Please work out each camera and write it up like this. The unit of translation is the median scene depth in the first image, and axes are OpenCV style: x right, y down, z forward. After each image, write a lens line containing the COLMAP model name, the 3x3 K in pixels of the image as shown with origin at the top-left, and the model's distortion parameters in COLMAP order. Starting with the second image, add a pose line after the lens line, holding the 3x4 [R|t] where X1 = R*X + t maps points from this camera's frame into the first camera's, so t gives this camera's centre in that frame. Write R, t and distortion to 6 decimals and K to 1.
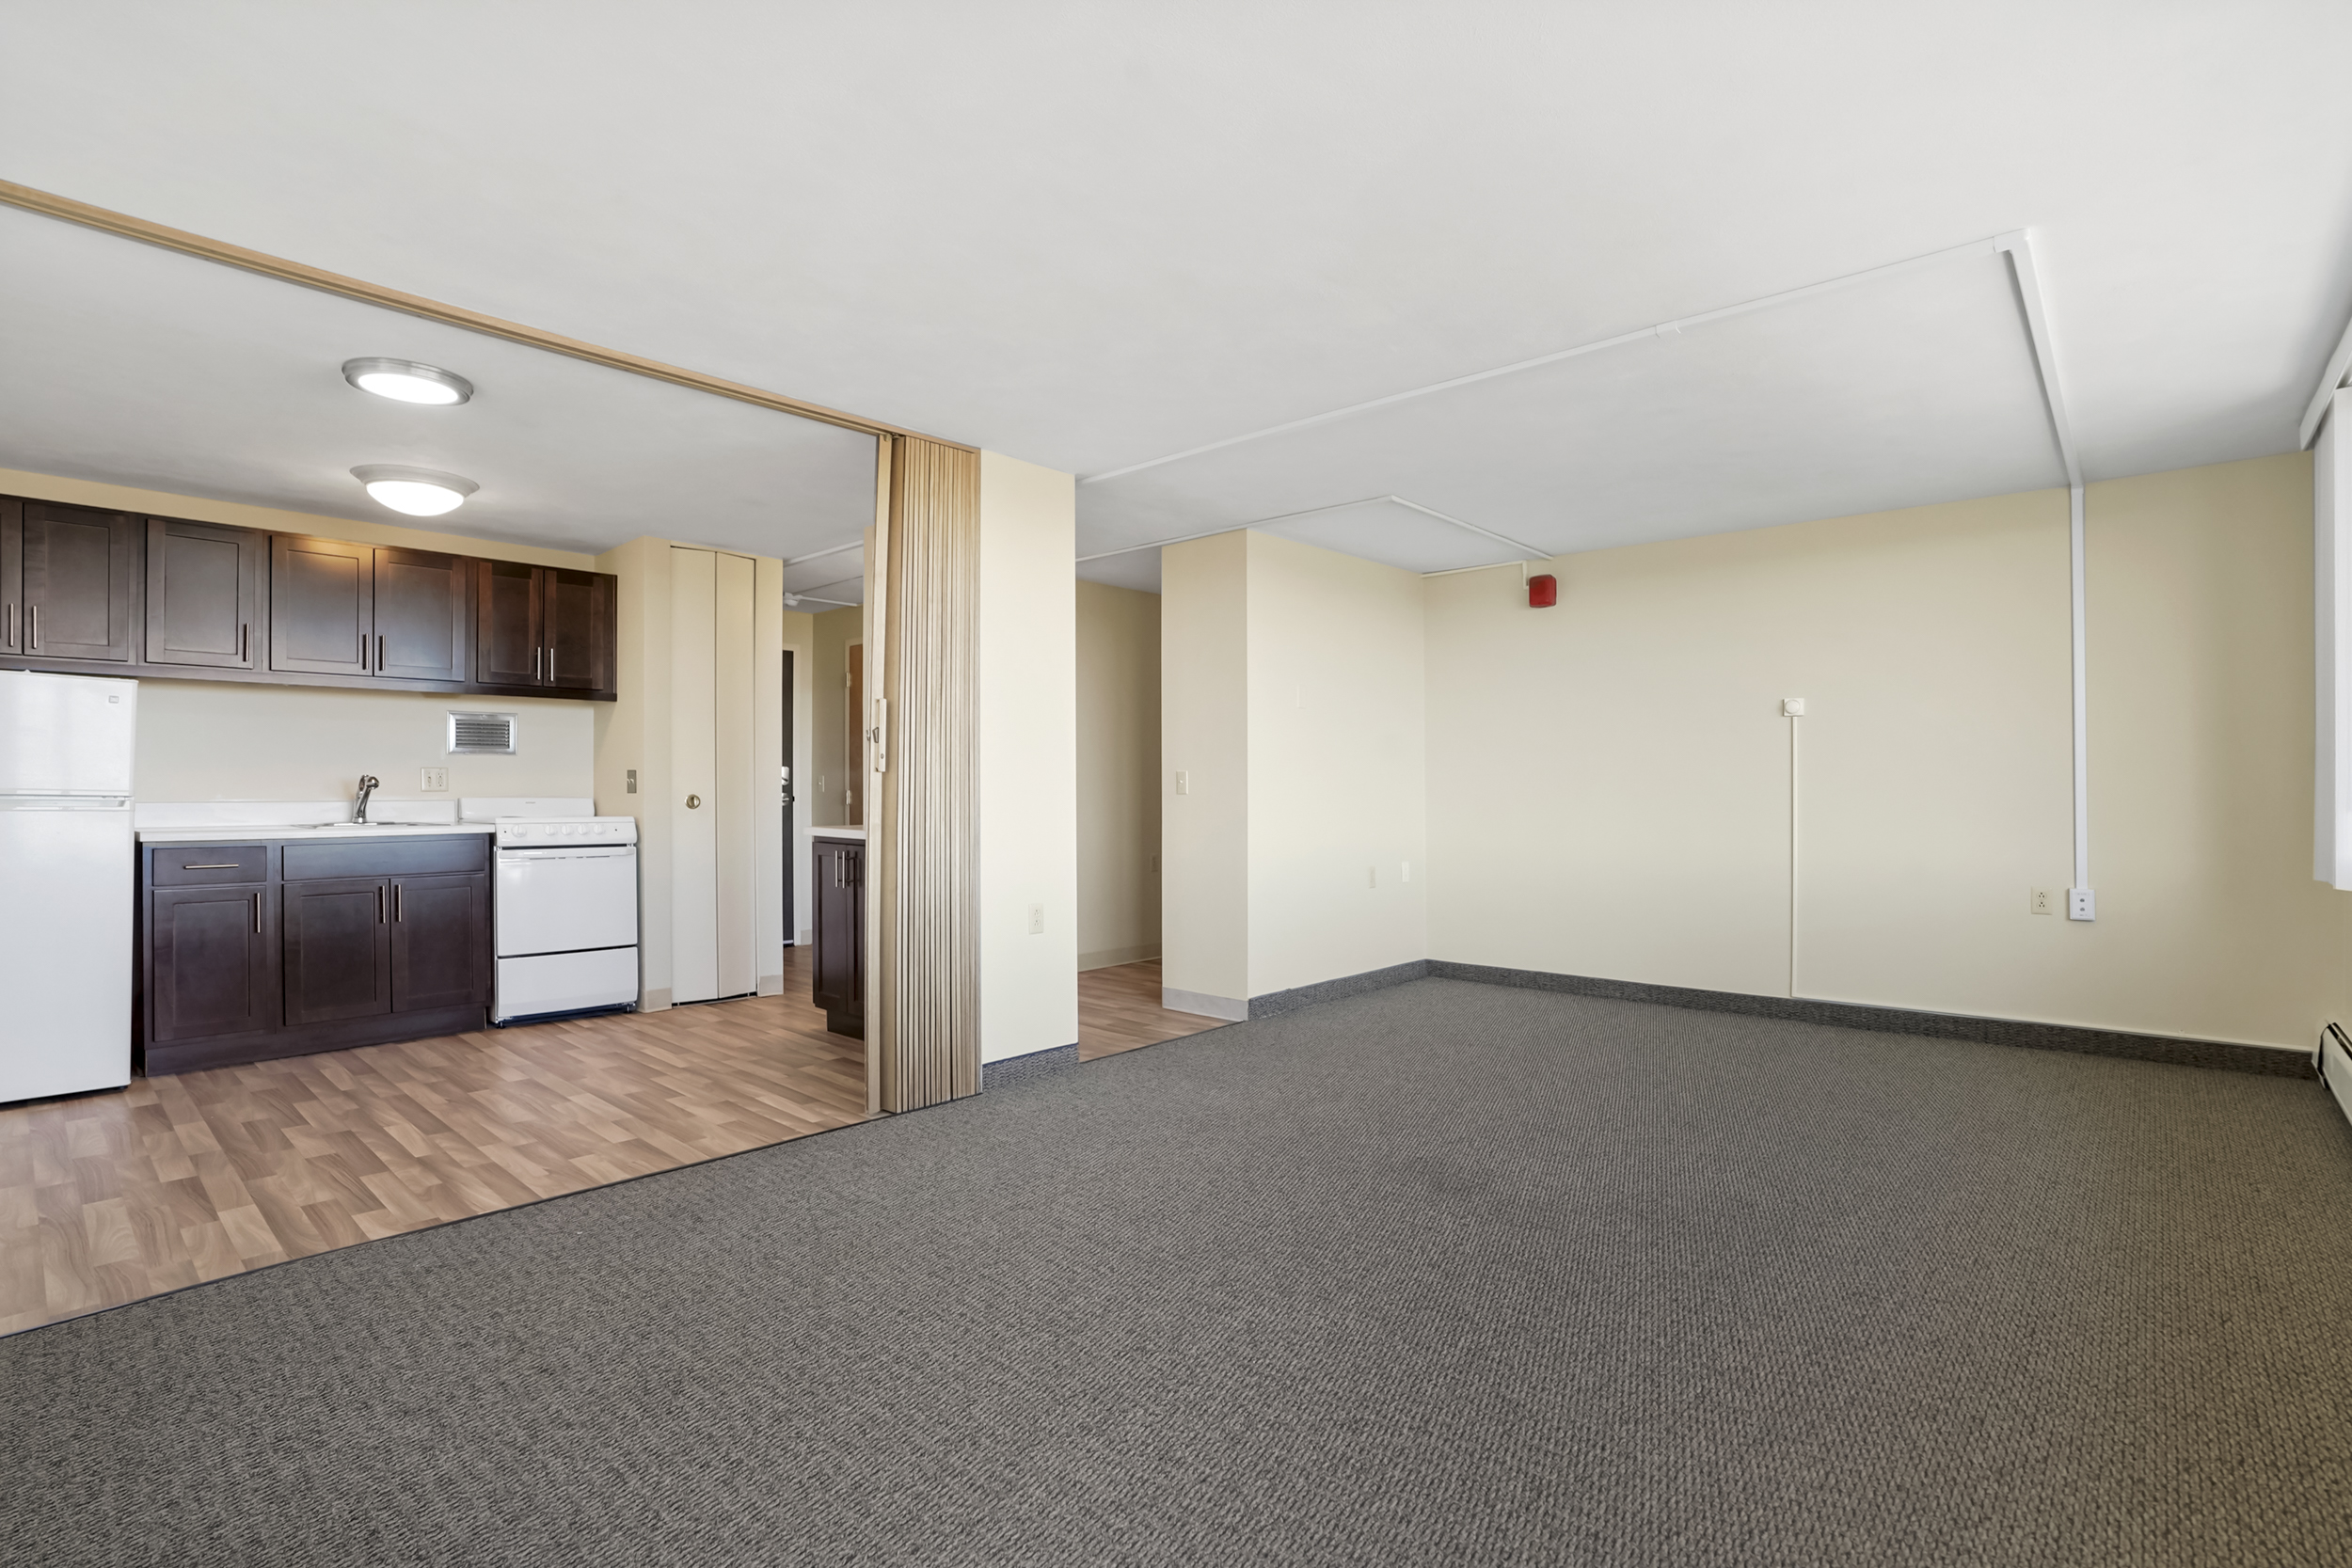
lens RADIAL K [[1106.5, 0, 1237.6], [0, 1106.5, 805.2], [0, 0, 1]] dist [-0.056657, 0.016305]
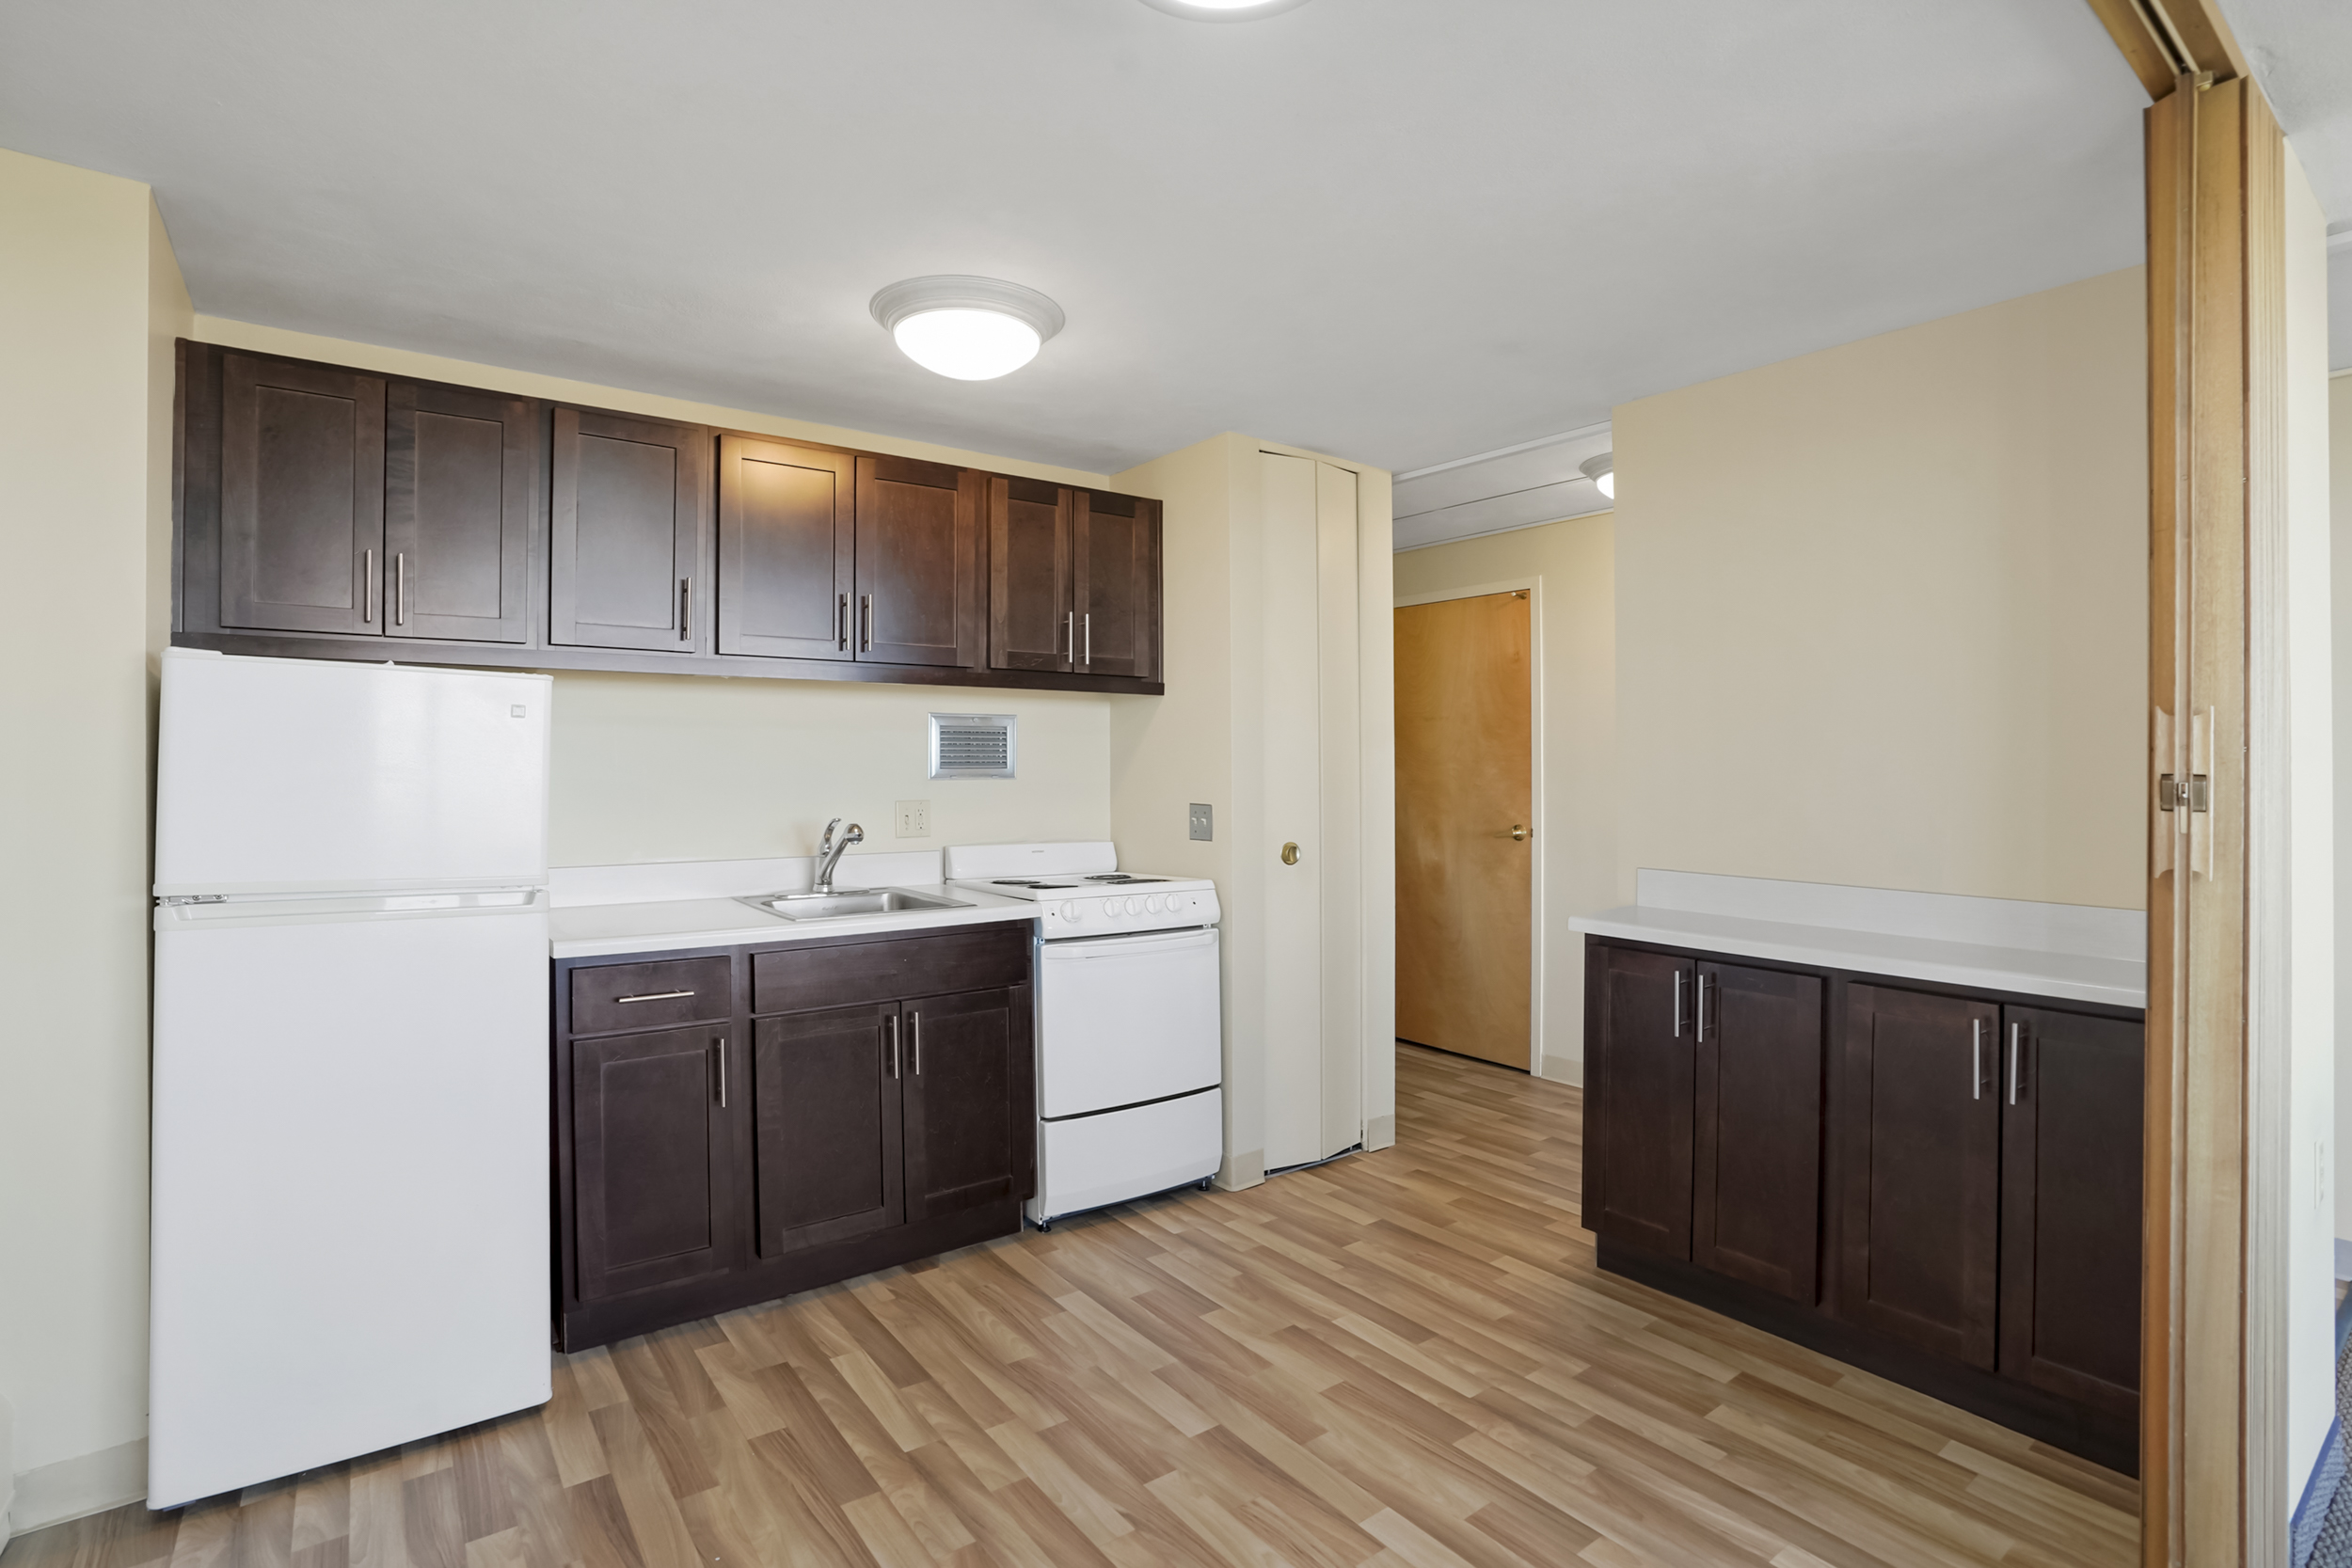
lens RADIAL K [[1106.5, 0, 1184.5], [0, 1106.5, 774.7], [0, 0, 1]] dist [-0.056657, 0.016305]
pose [[0.982904, 0.002626, -0.184100, -0.471782], [-0.002728, 0.999996, -0.000303, -0.051827], [0.184098, 0.000800, 0.982907, 0.385347]]
